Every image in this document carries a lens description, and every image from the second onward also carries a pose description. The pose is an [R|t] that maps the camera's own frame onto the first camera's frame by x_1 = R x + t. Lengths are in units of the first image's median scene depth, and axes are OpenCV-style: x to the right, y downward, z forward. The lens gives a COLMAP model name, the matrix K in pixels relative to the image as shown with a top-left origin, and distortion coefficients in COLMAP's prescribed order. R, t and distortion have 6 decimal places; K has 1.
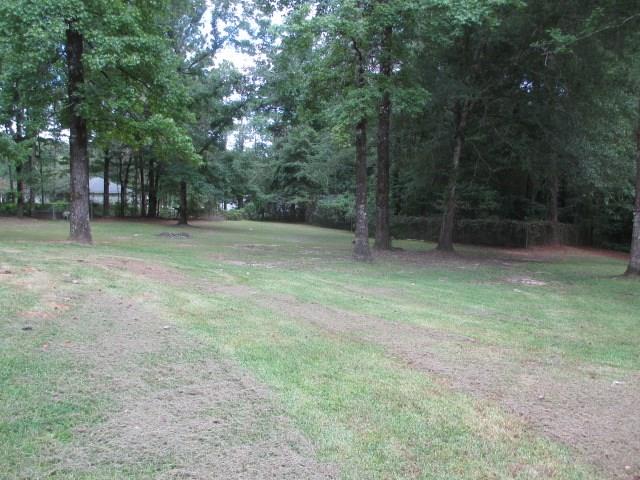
lens RADIAL K [[538.2, 0, 321.5], [0, 538.2, 223.0], [0, 0, 1]] dist [-0.015120, -0.011600]
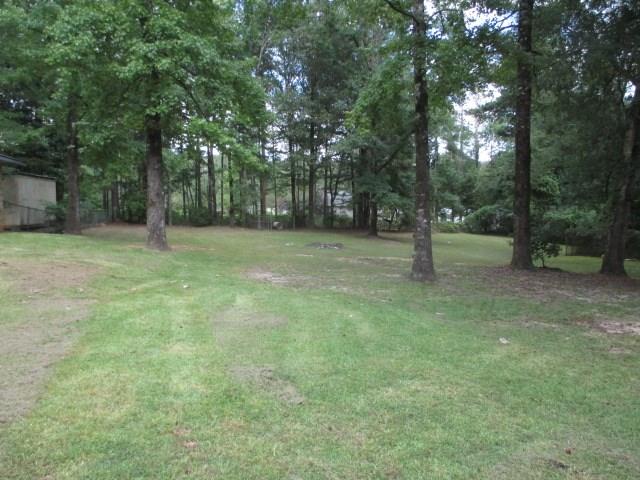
lens RADIAL K [[538.2, 0, 321.5], [0, 538.2, 223.0], [0, 0, 1]] dist [-0.015120, -0.011600]
pose [[0.875262, 0.005711, -0.483616, 0.149471], [-0.018501, 0.999594, -0.021679, 0.002882], [0.483296, 0.027922, 0.875012, 0.110341]]
